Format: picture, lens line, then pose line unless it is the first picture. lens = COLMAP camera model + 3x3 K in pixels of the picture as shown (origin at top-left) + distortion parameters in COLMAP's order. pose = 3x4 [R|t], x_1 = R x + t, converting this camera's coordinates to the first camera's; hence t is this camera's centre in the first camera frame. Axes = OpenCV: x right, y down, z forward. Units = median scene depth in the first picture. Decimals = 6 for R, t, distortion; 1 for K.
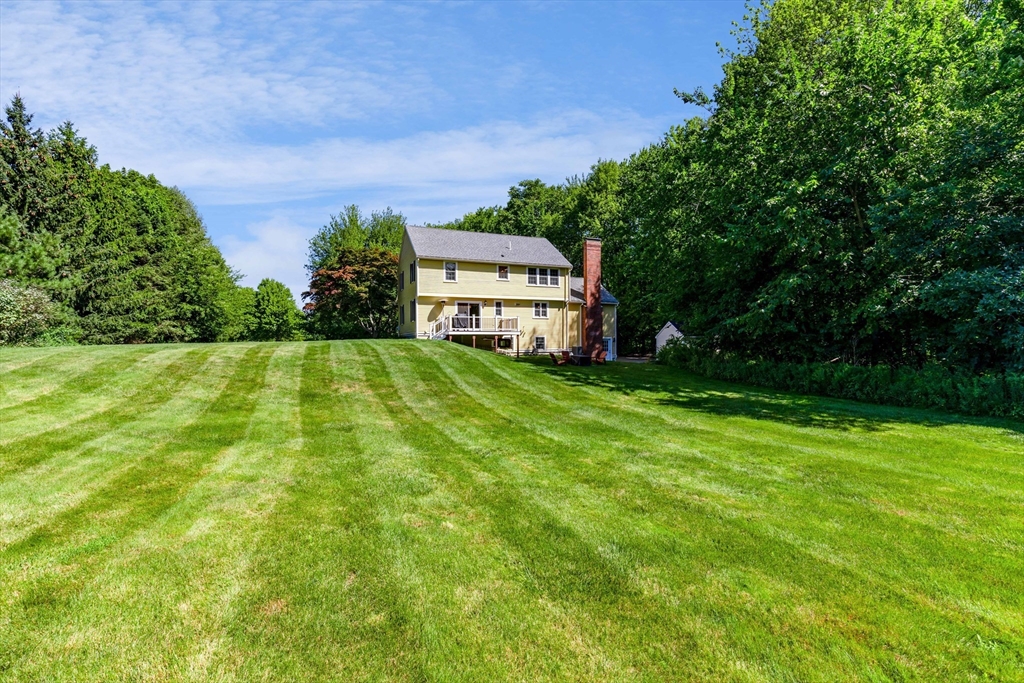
lens RADIAL K [[481.4, 0, 512.0], [0, 481.4, 341.5], [0, 0, 1]] dist [-0.000734, -0.000421]
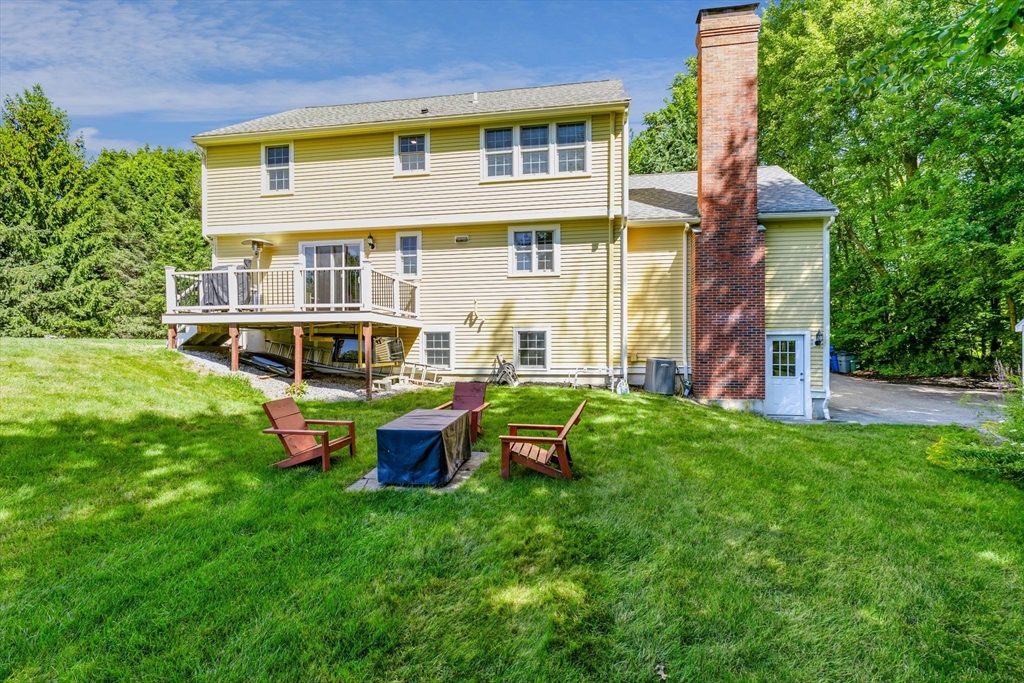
lens RADIAL K [[460.3, 0, 519.0], [0, 460.3, 342.9], [0, 0, 1]] dist [-0.002864, -0.000377]
pose [[0.859630, 0.000767, -0.510916, 0.219009], [0.003082, 0.999973, 0.006687, -0.003154], [0.510908, -0.007323, 0.859604, 0.720808]]
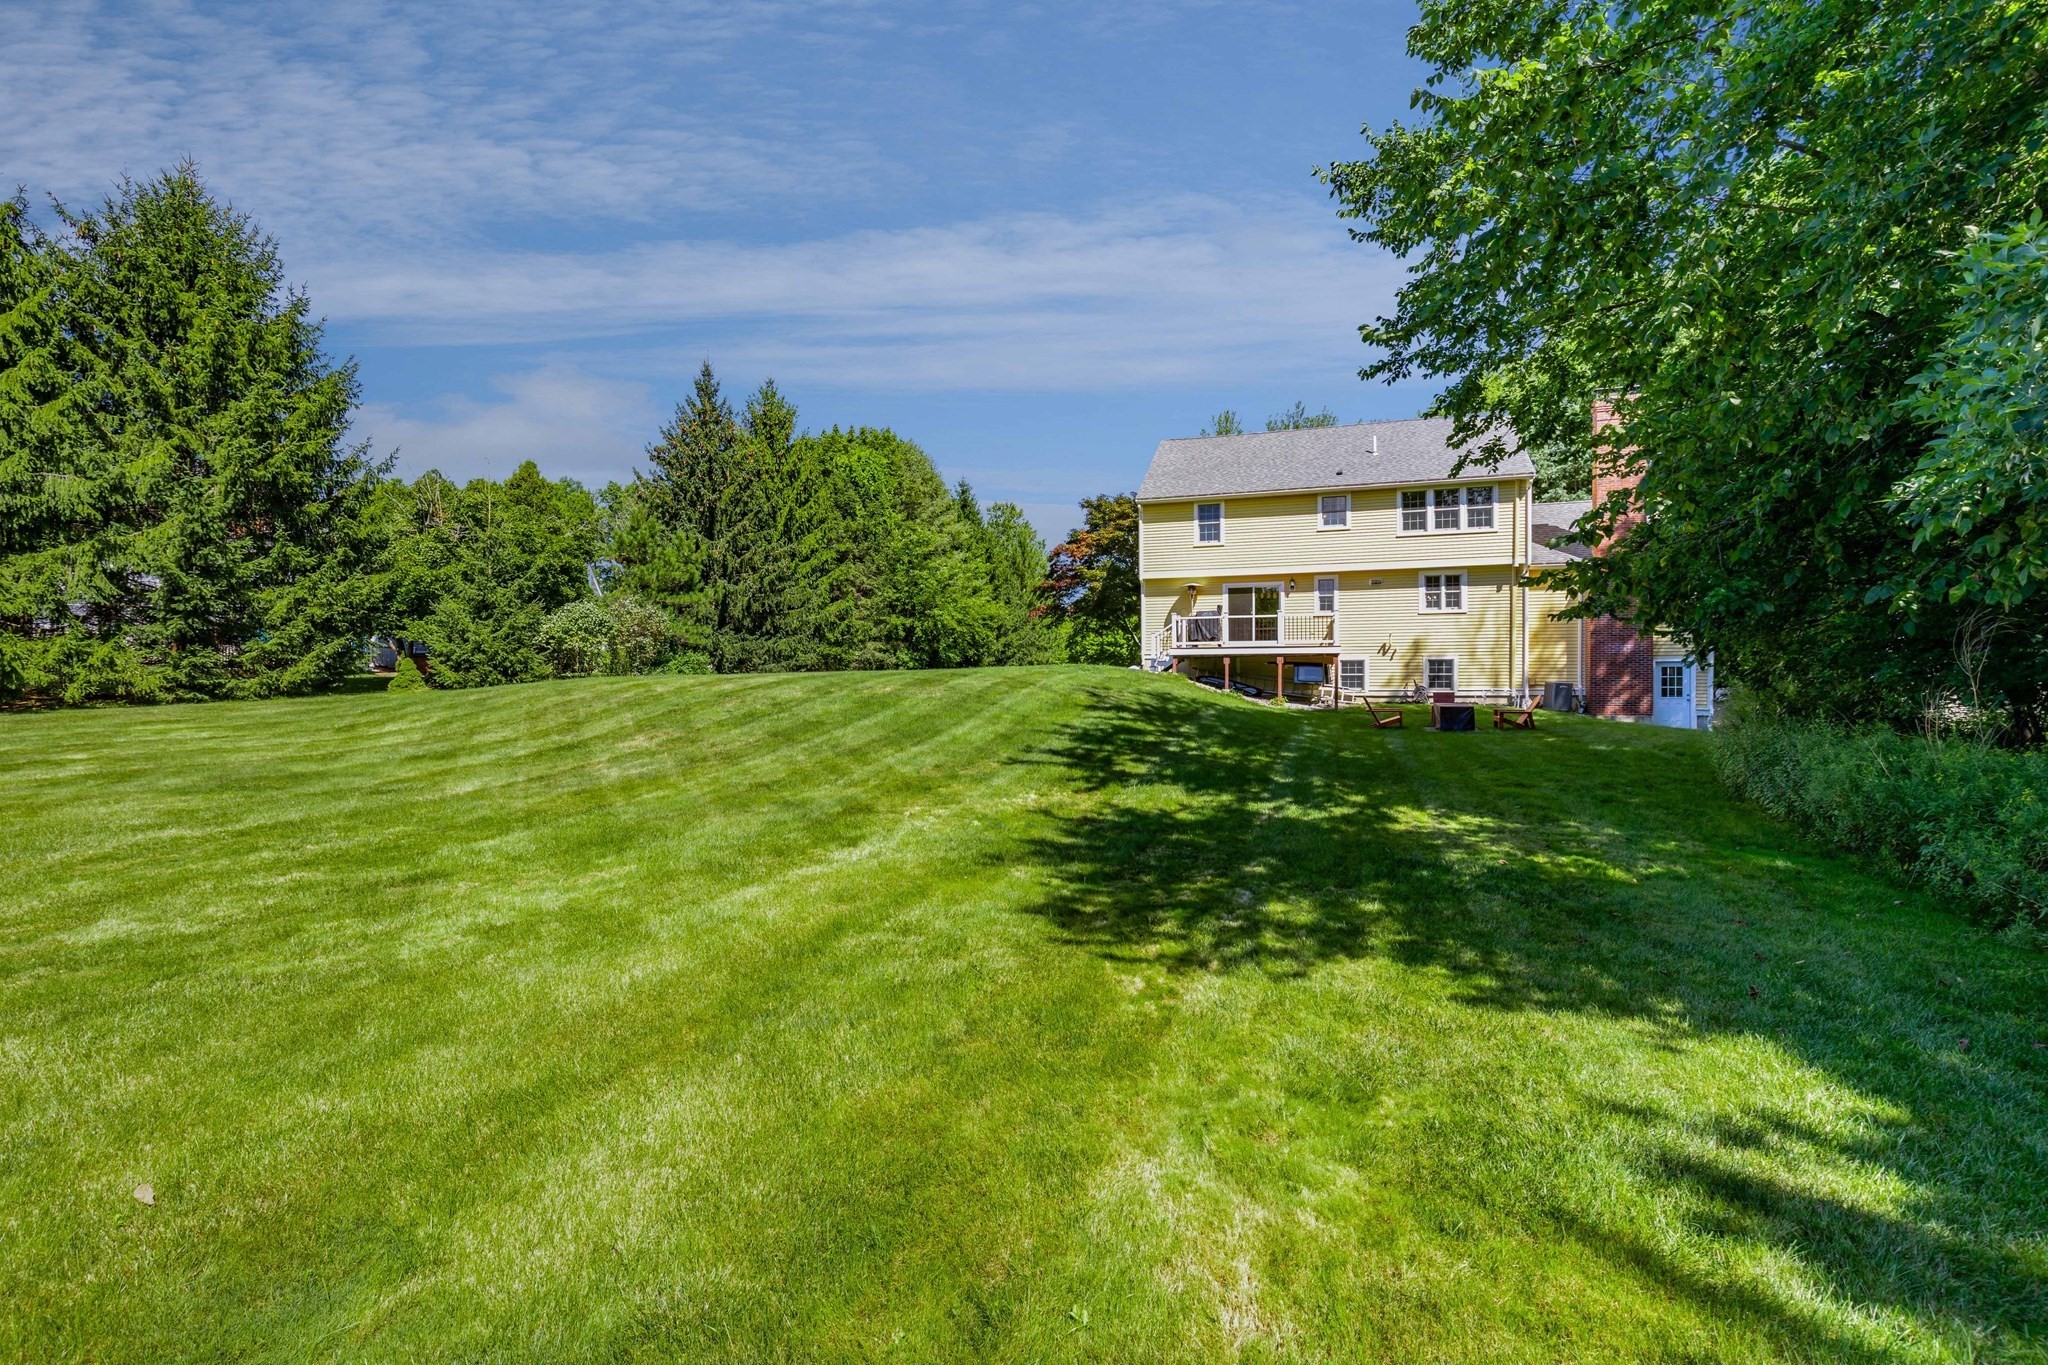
lens RADIAL K [[931.7, 0, 1029.0], [0, 931.7, 685.9], [0, 0, 1]] dist [0.002316, 0.000171]
pose [[0.733846, 0.006744, -0.679283, 0.339817], [-0.001669, 0.999966, 0.008124, 0.007248], [0.679314, -0.004828, 0.733832, 0.191800]]
